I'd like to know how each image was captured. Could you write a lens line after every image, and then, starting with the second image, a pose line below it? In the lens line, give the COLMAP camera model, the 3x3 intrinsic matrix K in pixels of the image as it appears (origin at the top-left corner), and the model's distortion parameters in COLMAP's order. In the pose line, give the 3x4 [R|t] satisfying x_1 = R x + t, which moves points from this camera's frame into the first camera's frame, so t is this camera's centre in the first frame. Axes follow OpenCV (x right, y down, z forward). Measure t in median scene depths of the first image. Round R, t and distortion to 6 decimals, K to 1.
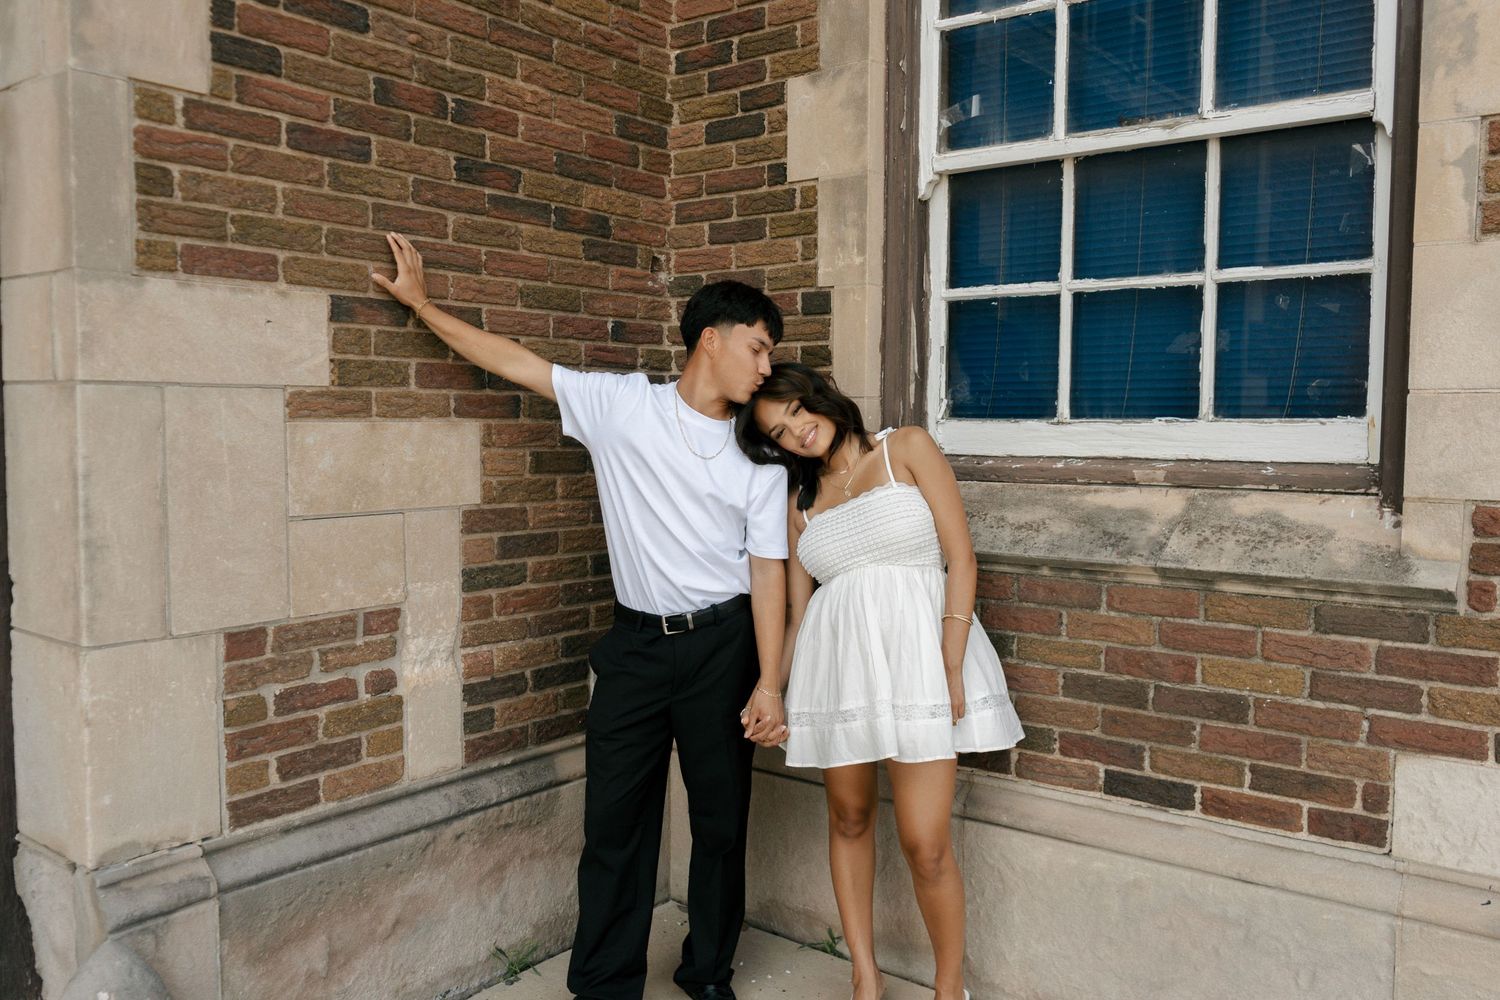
lens RADIAL K [[1189.5, 0, 748.7], [0, 1189.5, 504.1], [0, 0, 1]] dist [-0.014889, 0.016256]
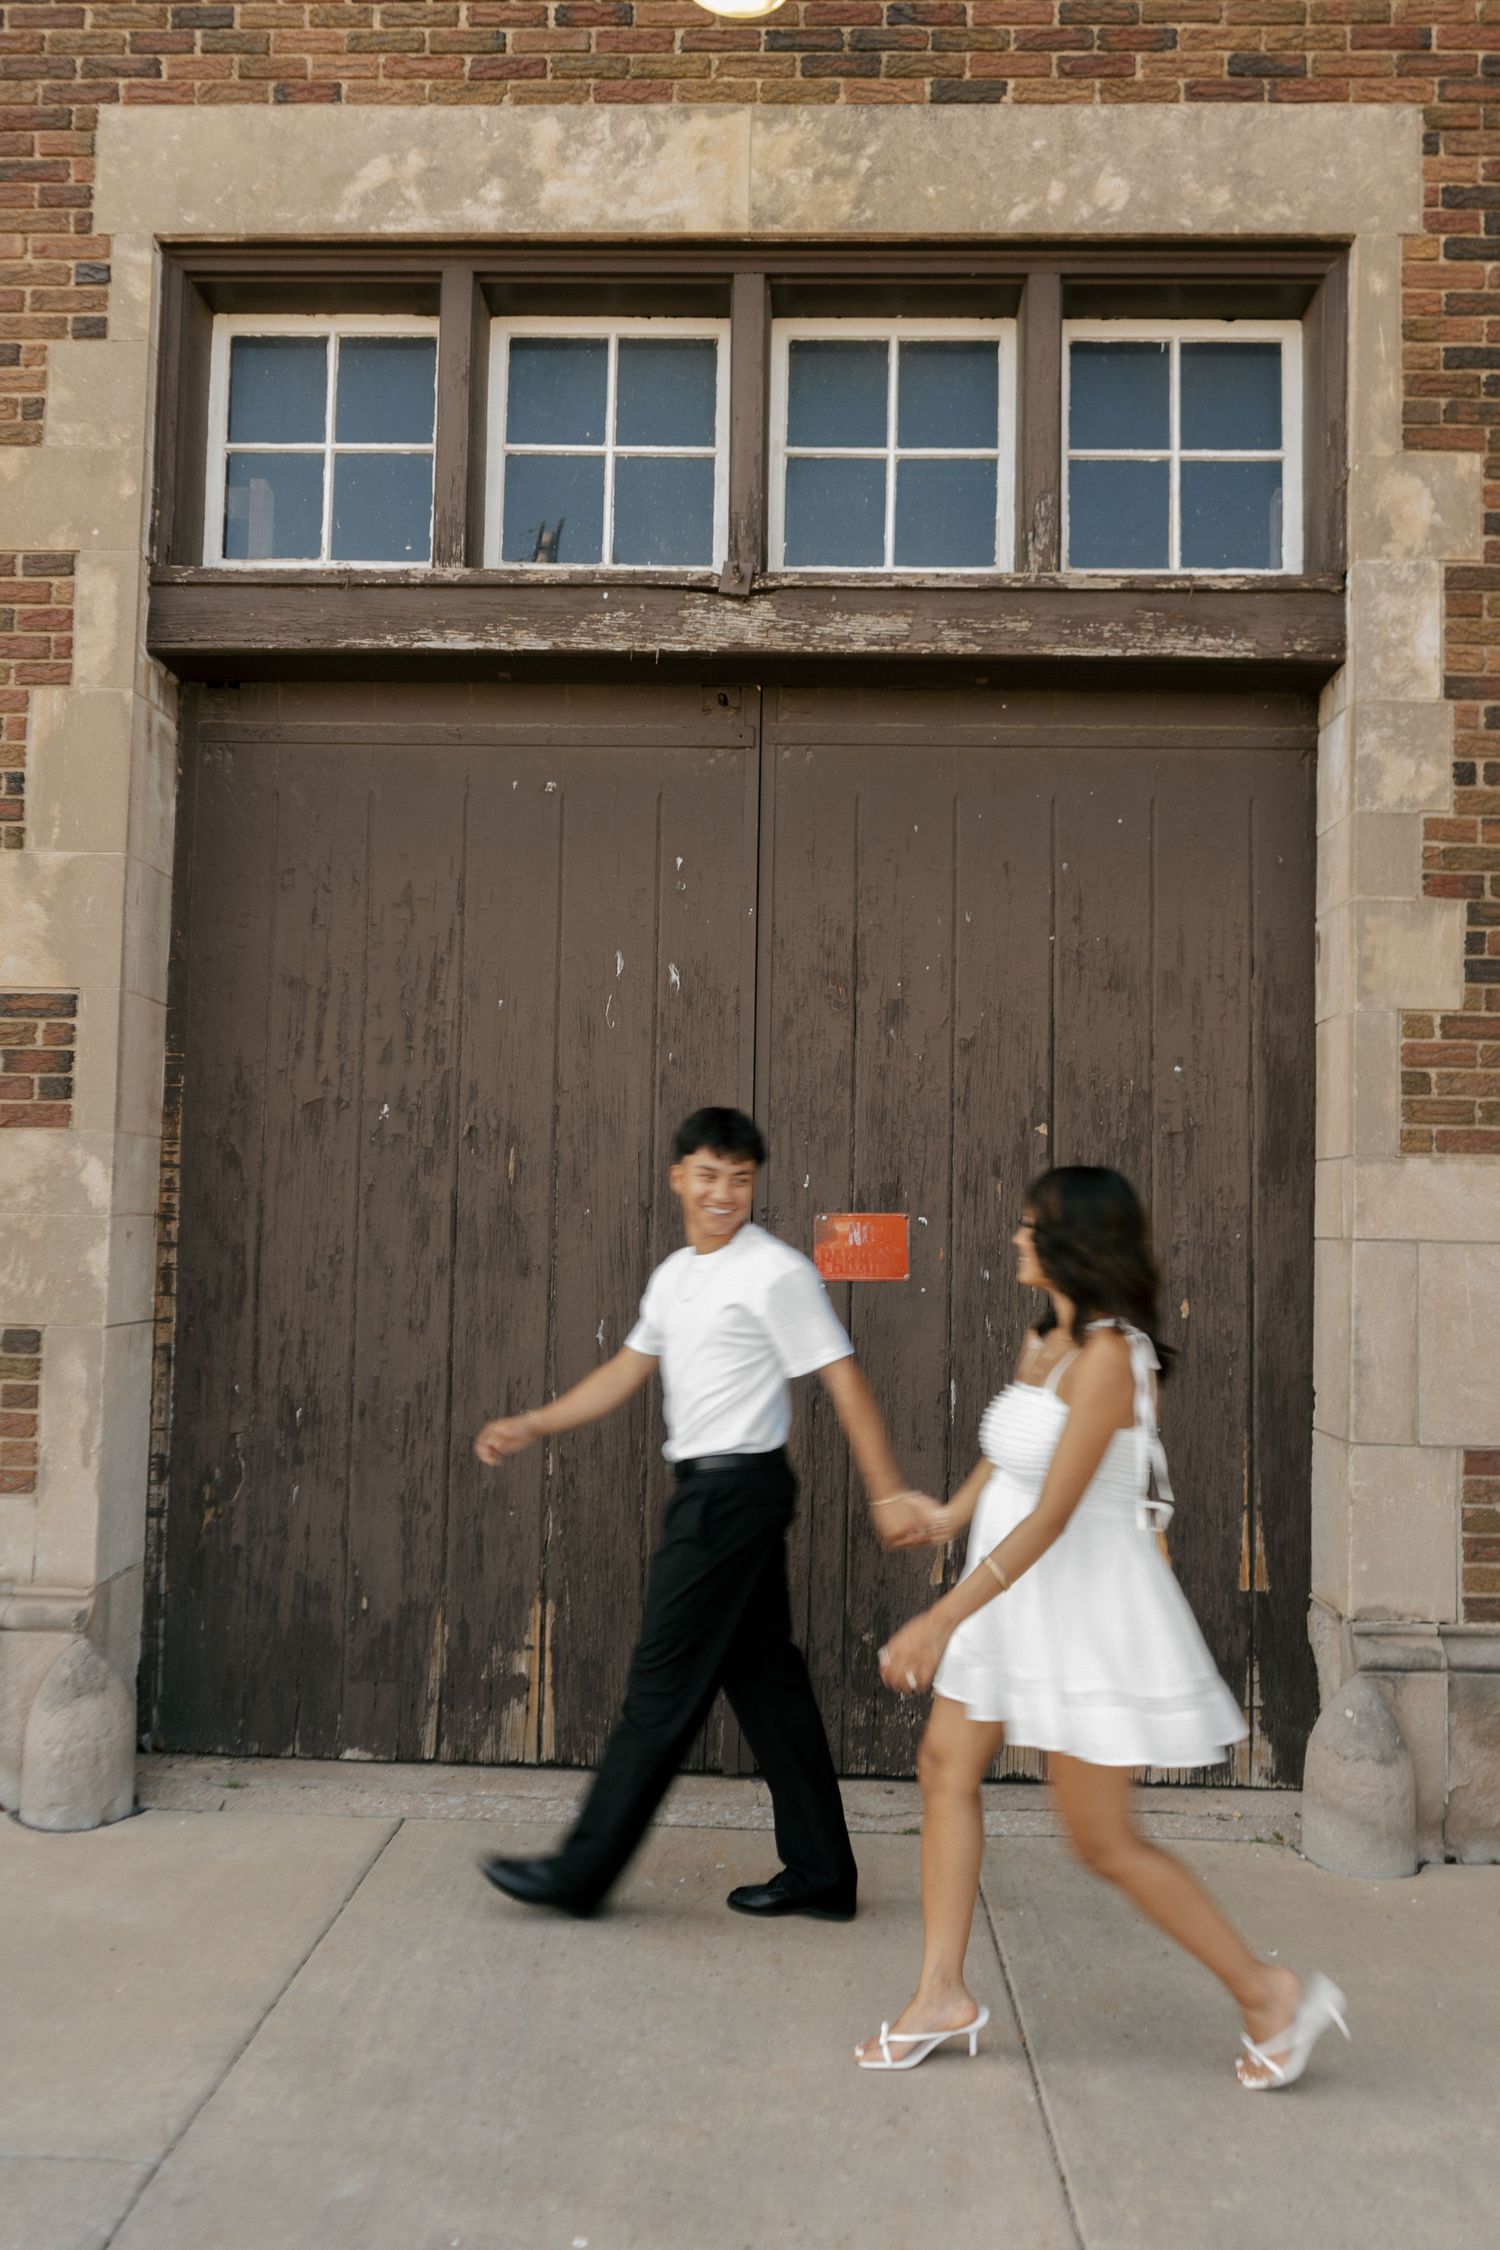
lens RADIAL K [[1784.3, 0, 741.6], [0, 1784.3, 1108.8], [0, 0, 1]] dist [-0.014889, 0.016256]
pose [[0.581583, -0.052201, -0.811811, 0.626679], [-0.080002, 0.989431, -0.120936, 0.045894], [0.809544, 0.135281, 0.571260, -0.677230]]
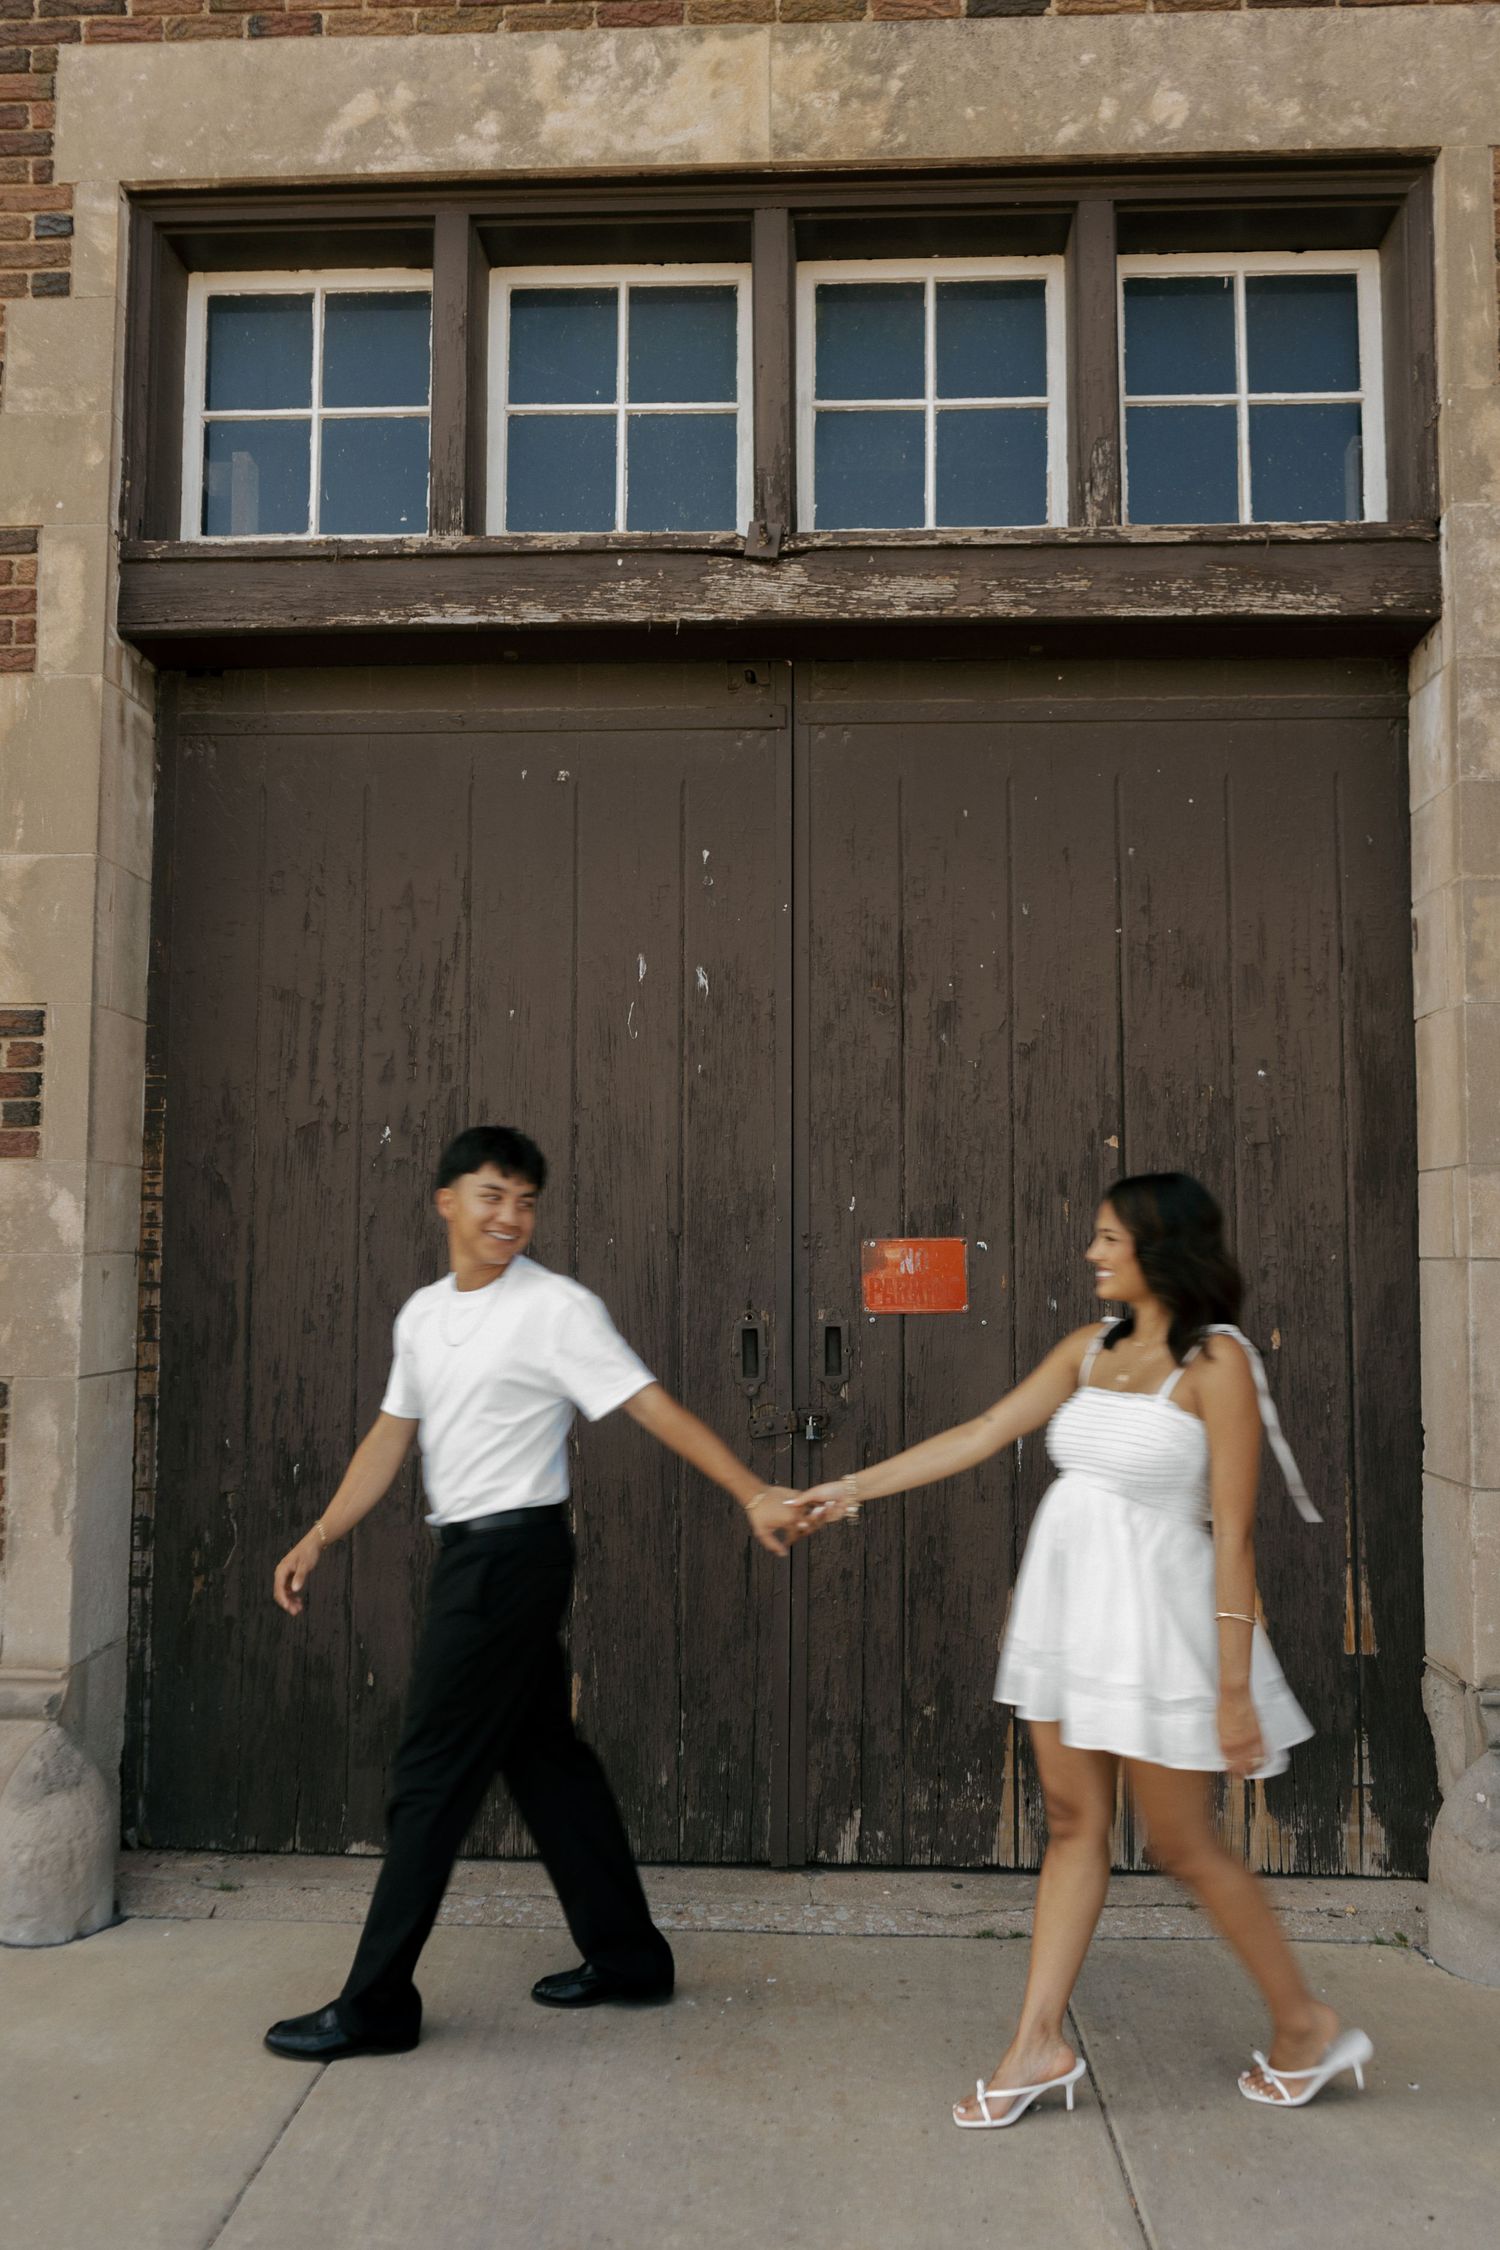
lens RADIAL K [[1784.3, 0, 730.3], [0, 1784.3, 1120.4], [0, 0, 1]] dist [-0.014889, 0.016256]
pose [[0.563692, -0.071201, -0.822911, 0.463561], [-0.065760, 0.989247, -0.130638, 0.038516], [0.823363, 0.127754, 0.552948, -0.575496]]
